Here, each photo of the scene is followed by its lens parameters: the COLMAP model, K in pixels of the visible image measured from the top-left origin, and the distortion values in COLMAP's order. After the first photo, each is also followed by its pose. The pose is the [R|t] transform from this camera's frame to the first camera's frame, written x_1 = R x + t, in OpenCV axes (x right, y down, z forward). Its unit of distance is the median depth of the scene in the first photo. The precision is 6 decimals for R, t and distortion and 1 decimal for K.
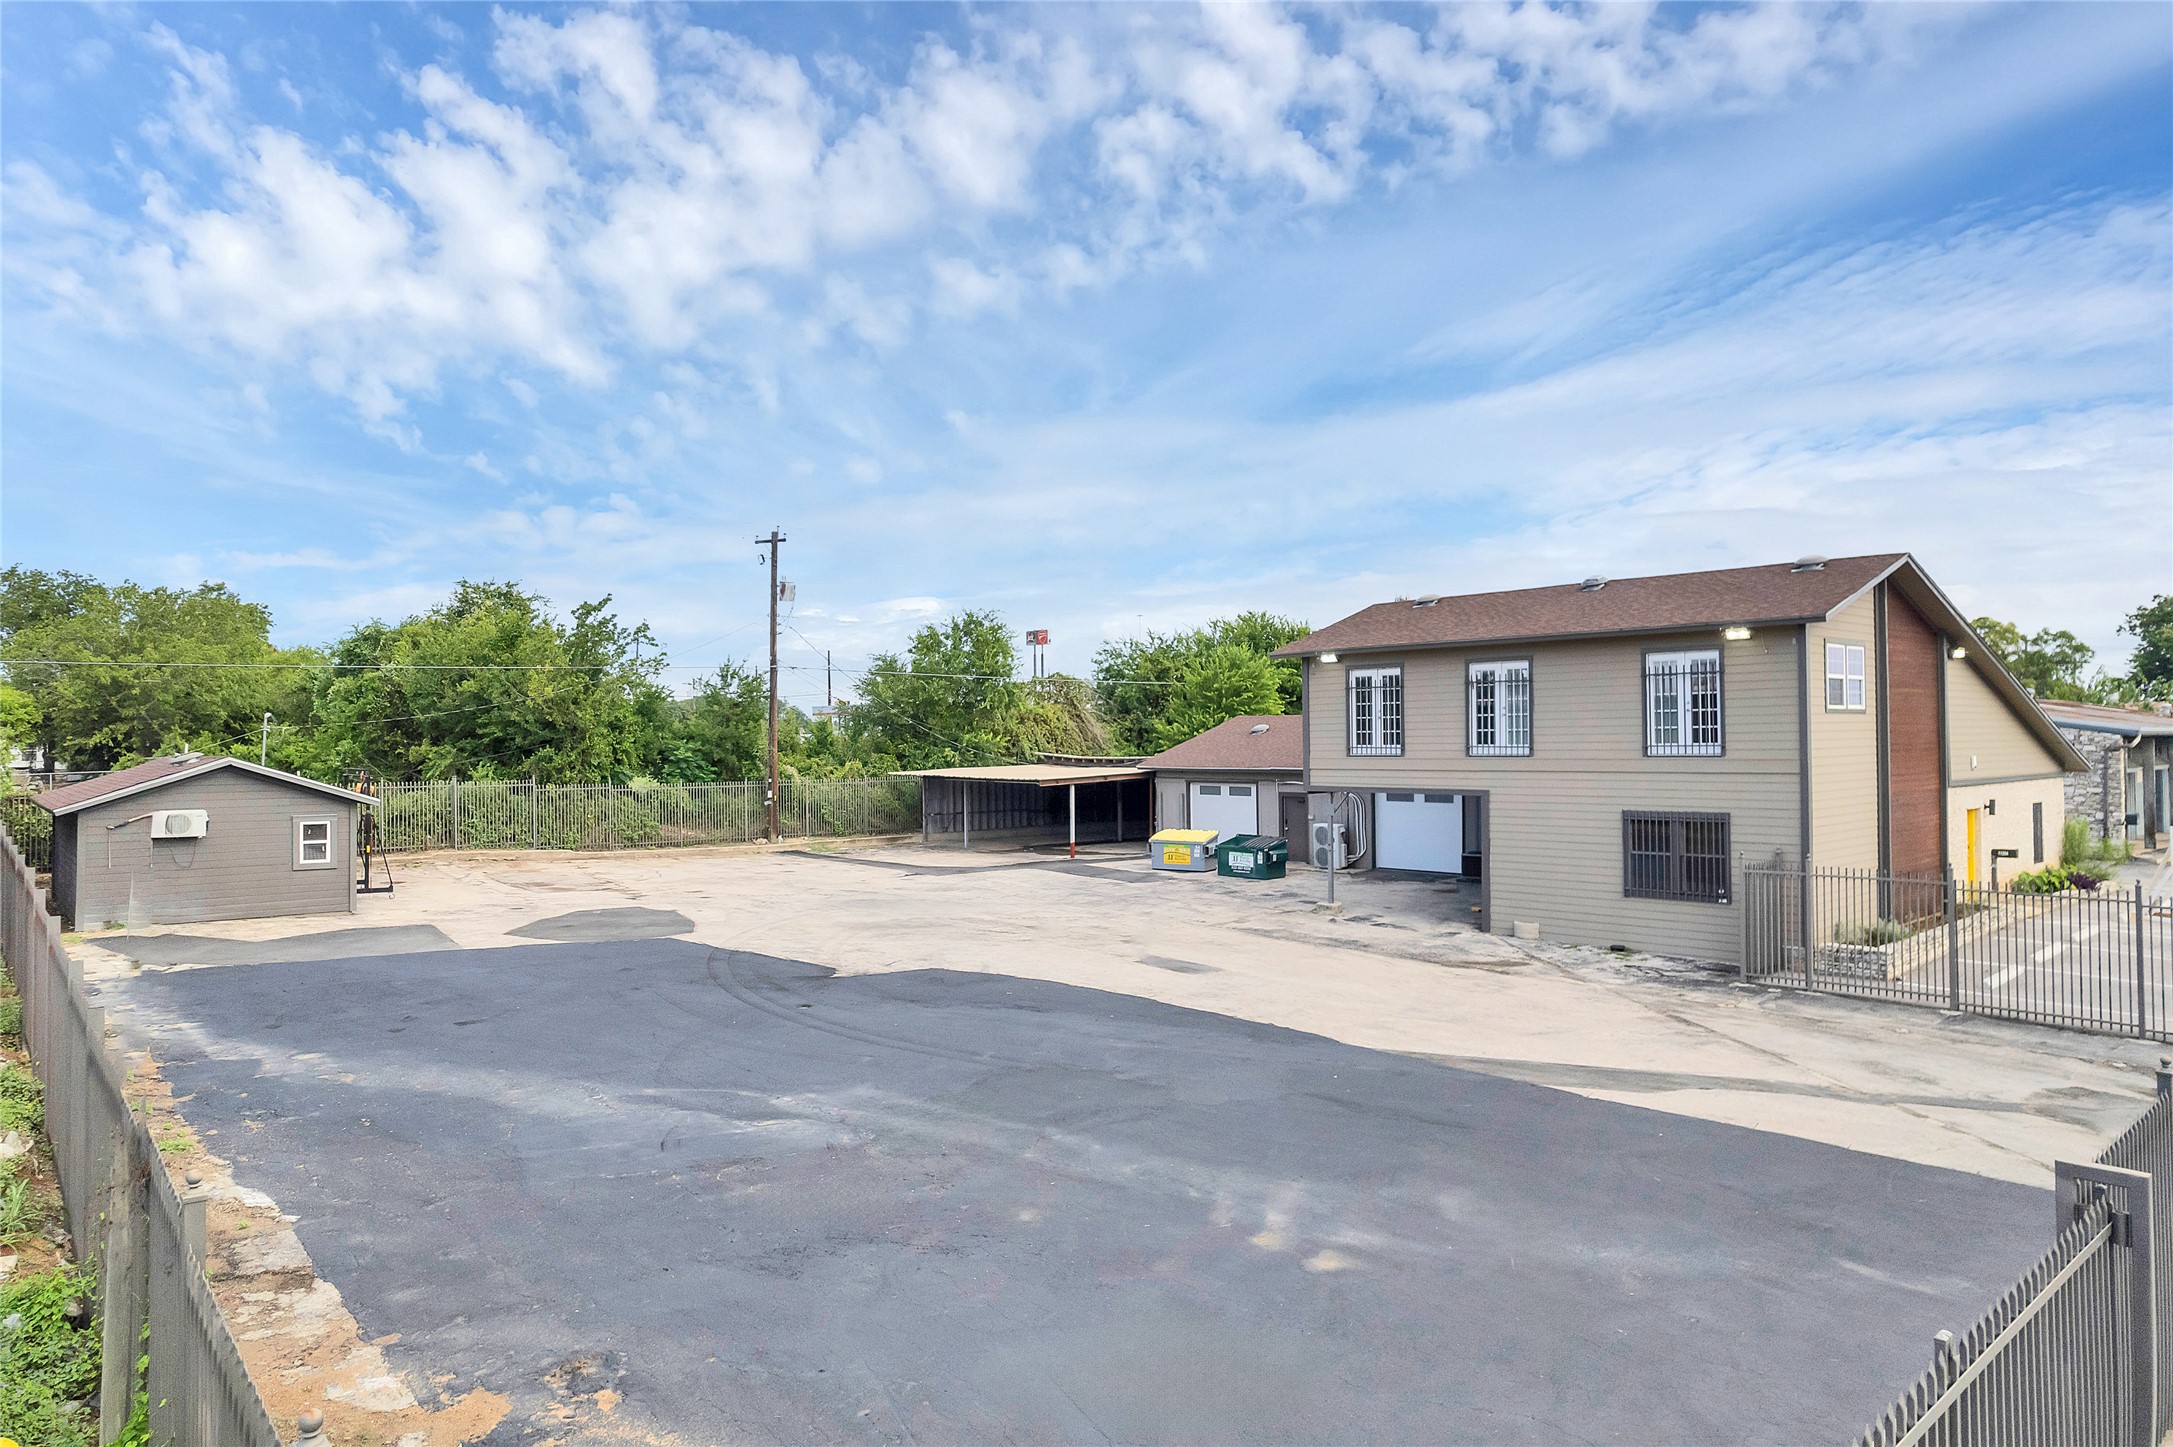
lens RADIAL K [[1389.0, 0, 1077.0], [0, 1389.0, 686.4], [0, 0, 1]] dist [-0.036501, 0.000215]
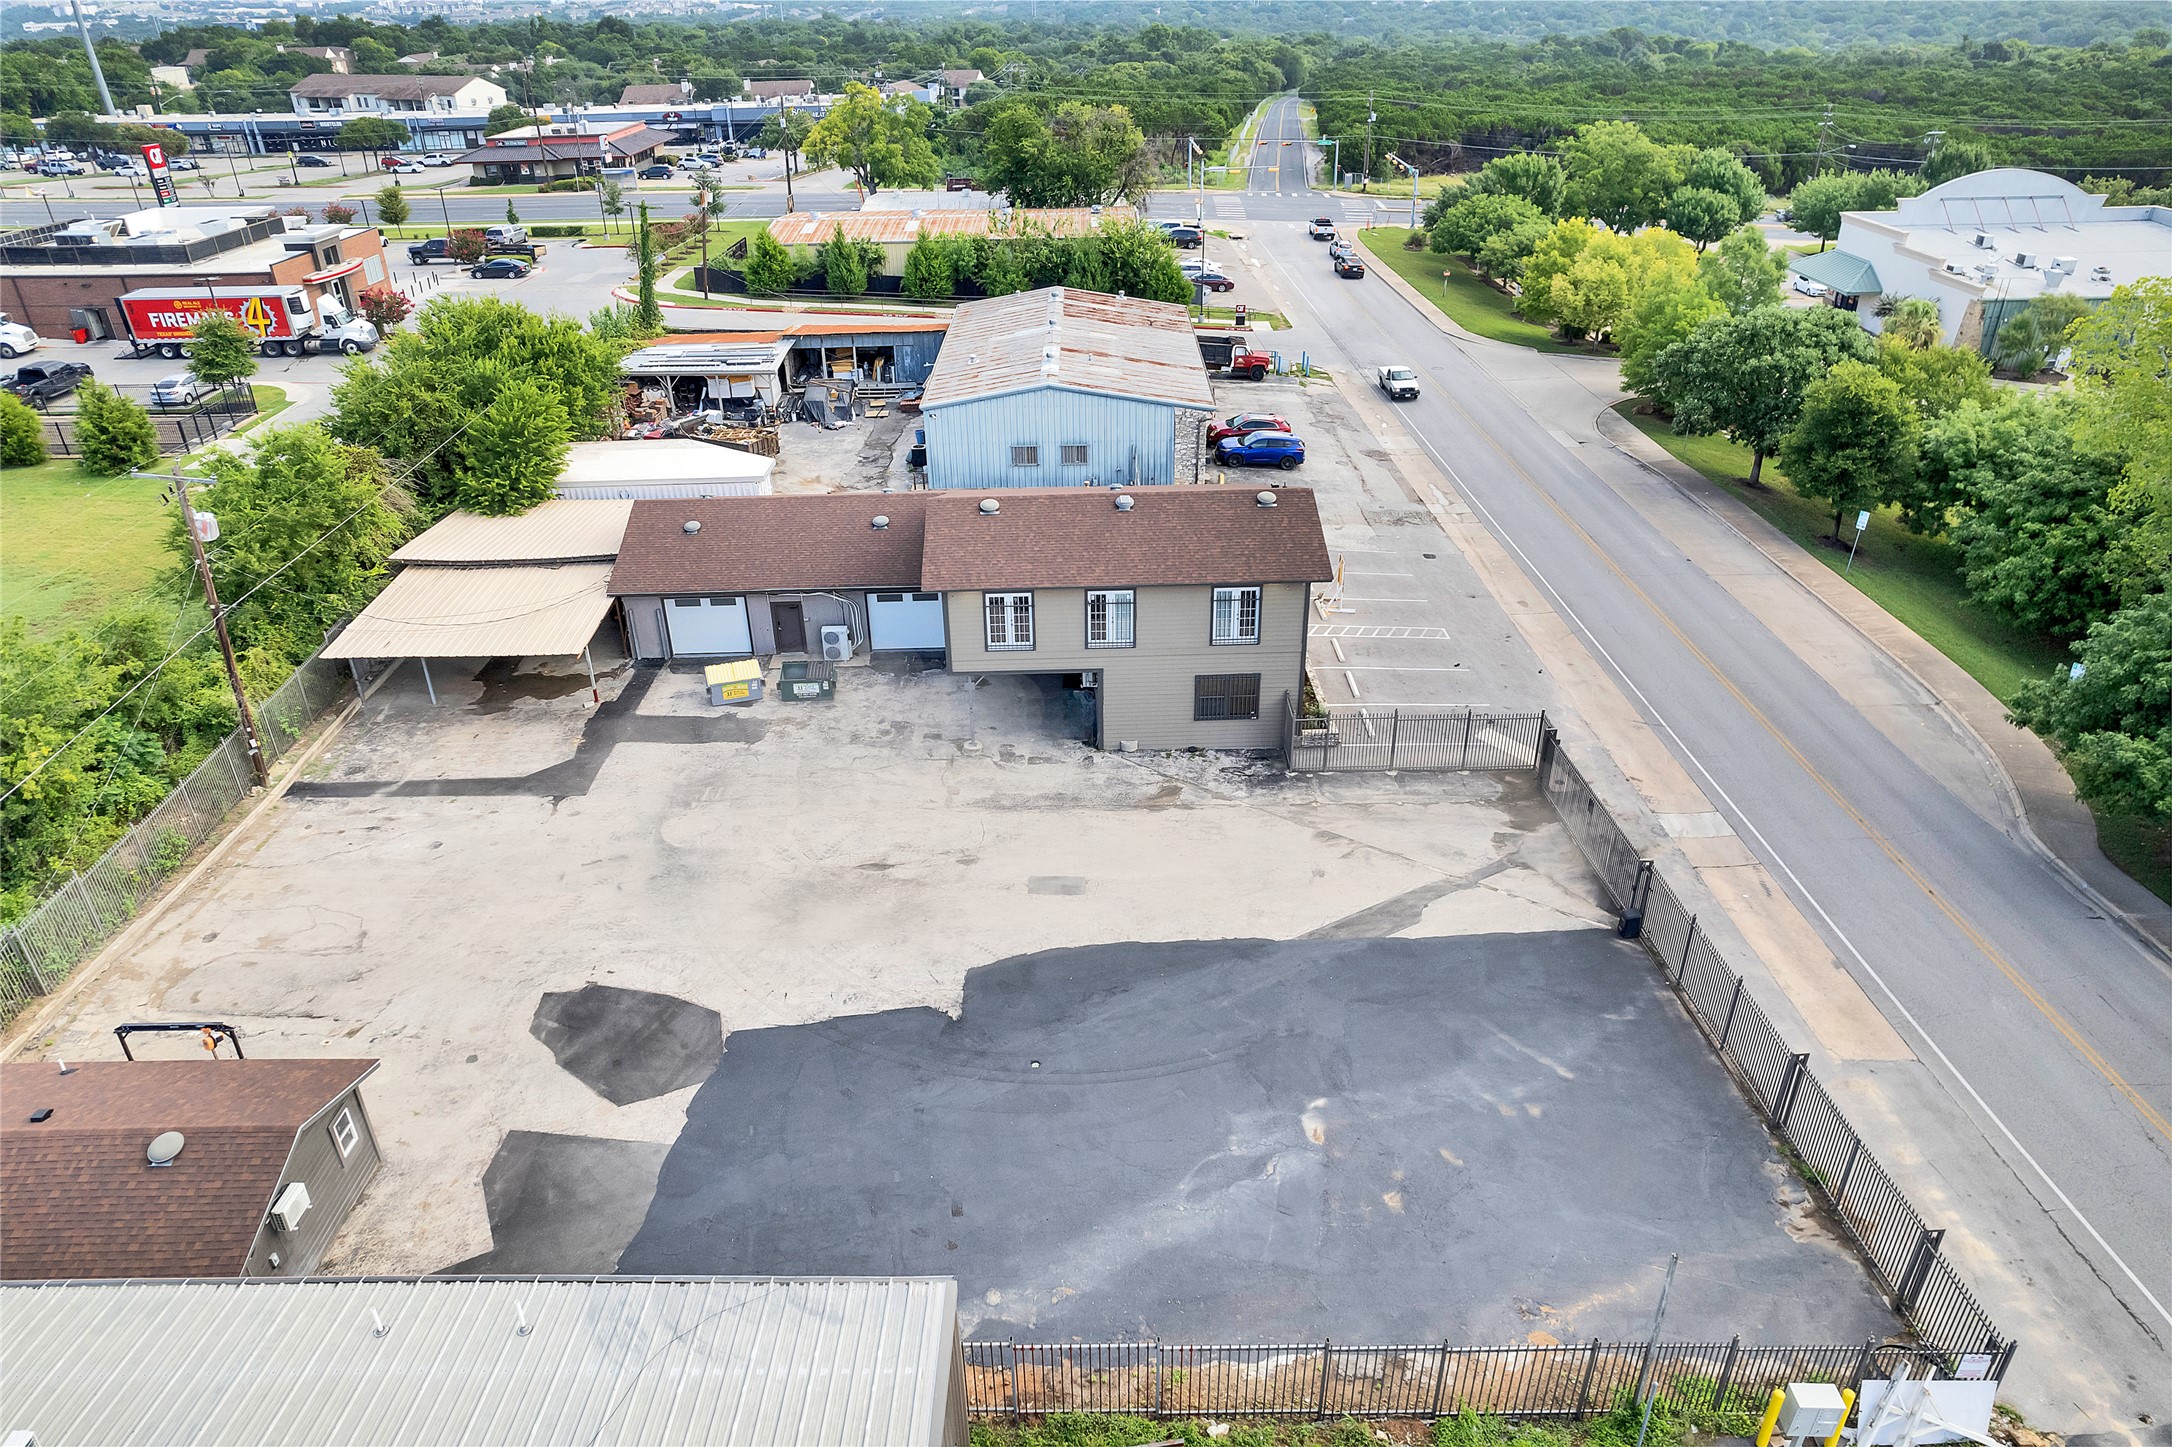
lens RADIAL K [[1388.4, 0, 1076.5], [0, 1388.4, 686.4], [0, 0, 1]] dist [-0.036501, 0.000215]
pose [[0.638952, -0.362570, 0.678441, -0.844492], [-0.007943, 0.878800, 0.477125, -0.699136], [-0.769205, -0.310249, 0.558631, 0.167834]]
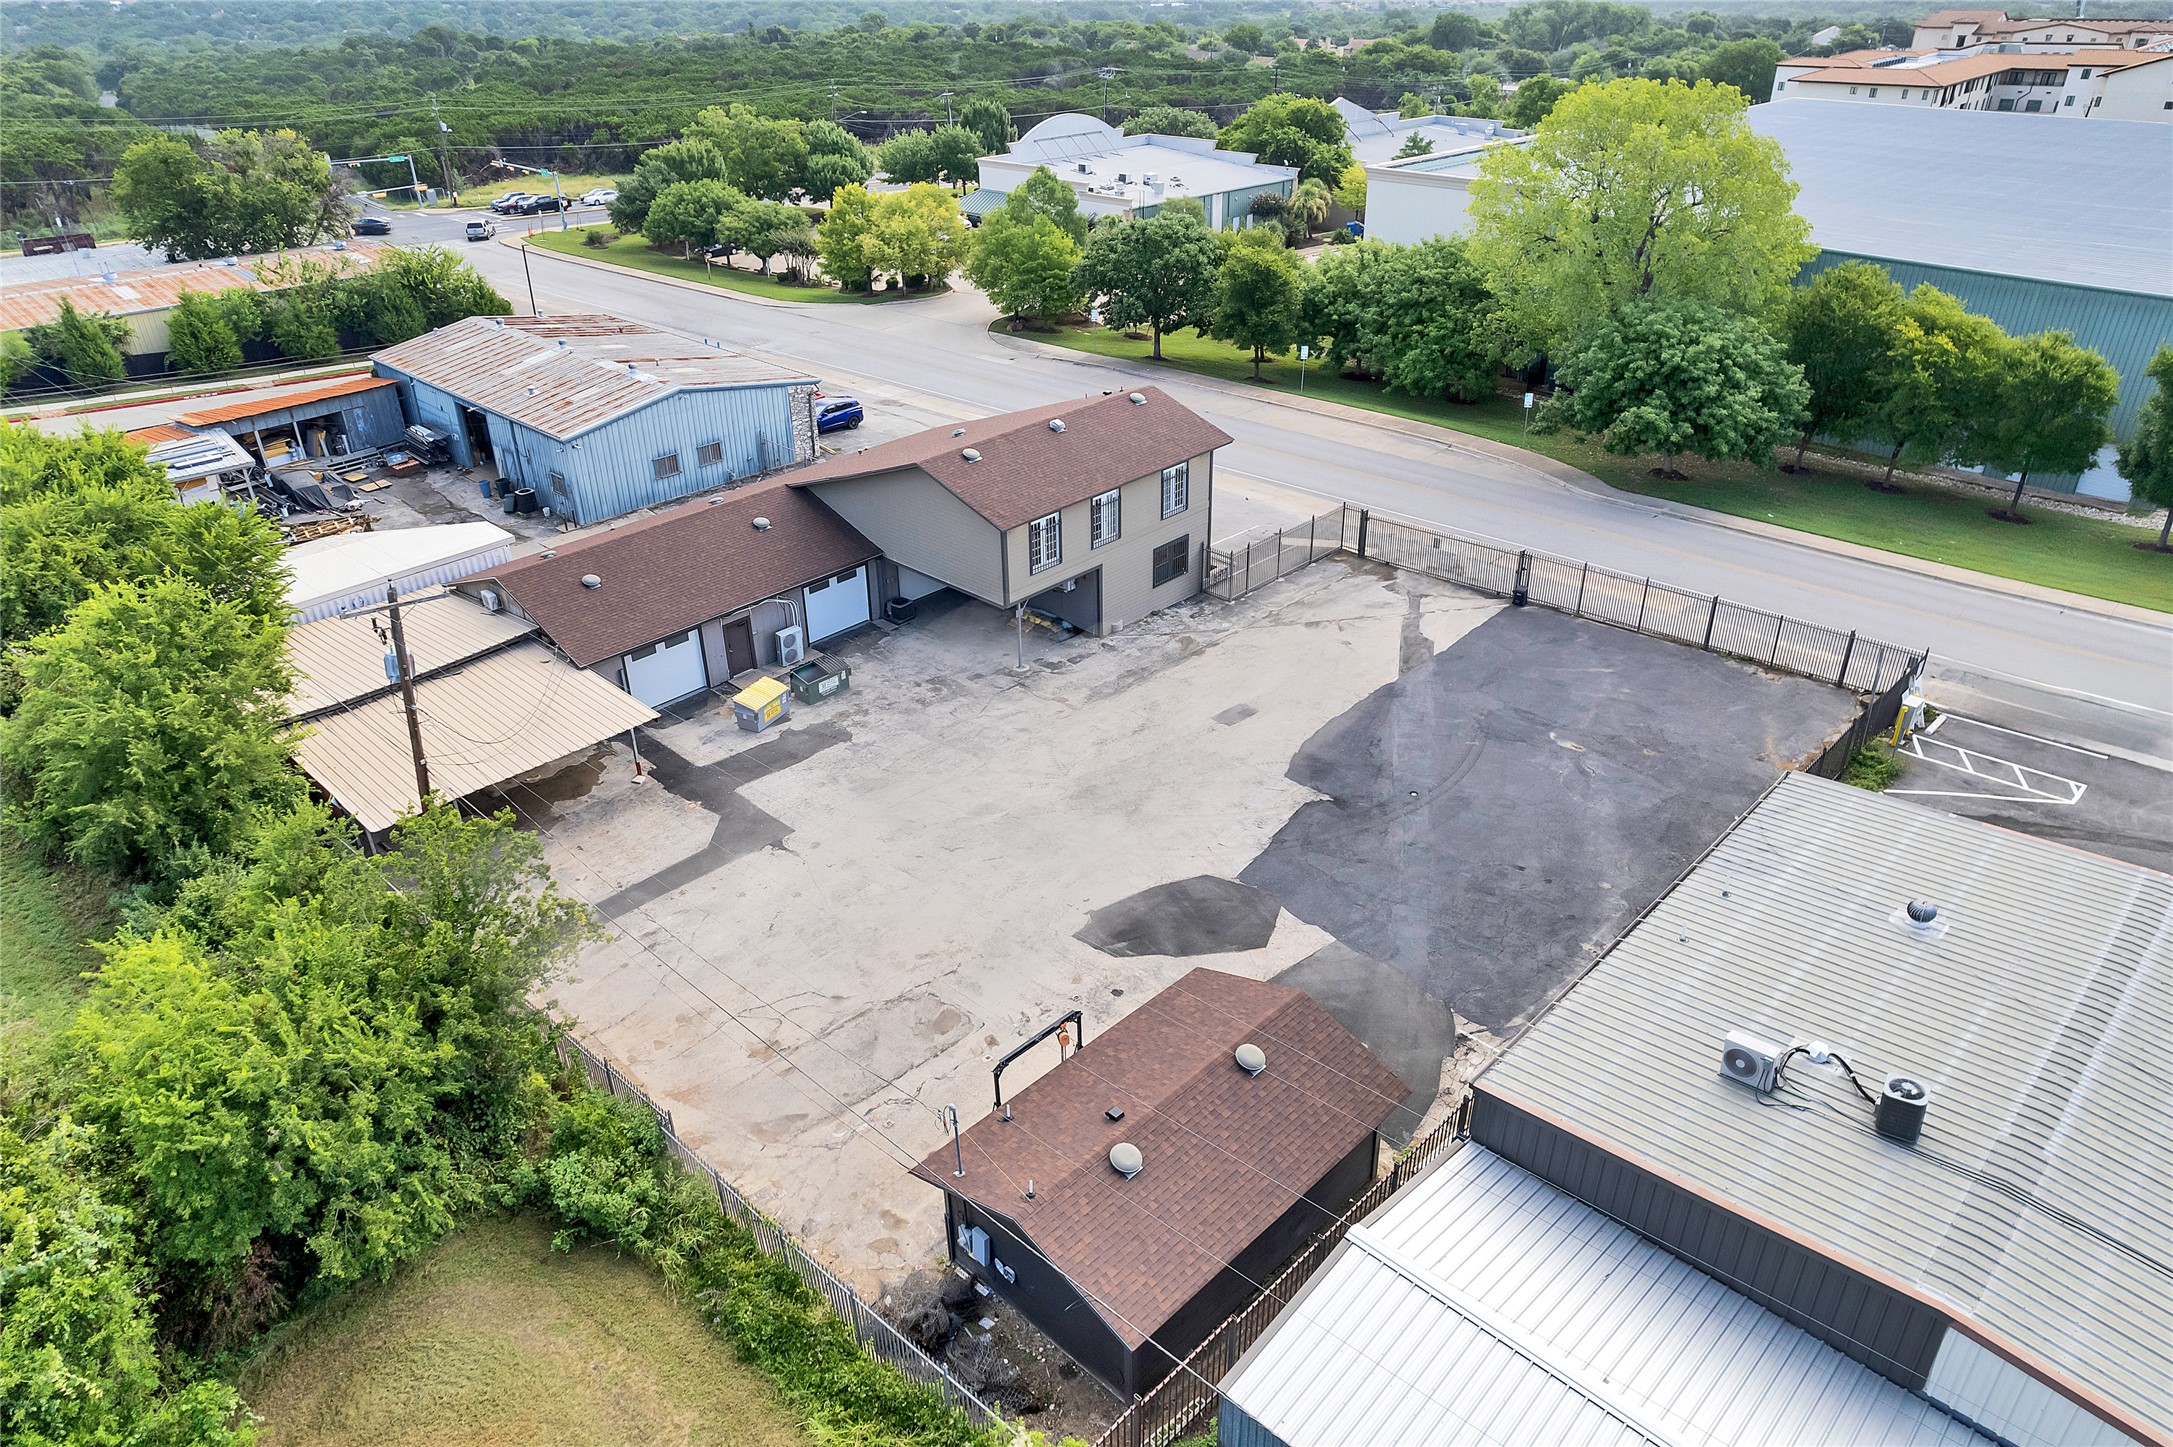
lens RADIAL K [[1415.3, 0, 1024.6], [0, 1415.3, 720.7], [0, 0, 1]] dist [-0.062489, 0.064770]
pose [[-0.082844, -0.480419, 0.873118, -1.517141], [-0.009370, 0.876466, 0.481372, -0.683677], [-0.996518, 0.031697, -0.077111, 1.355122]]
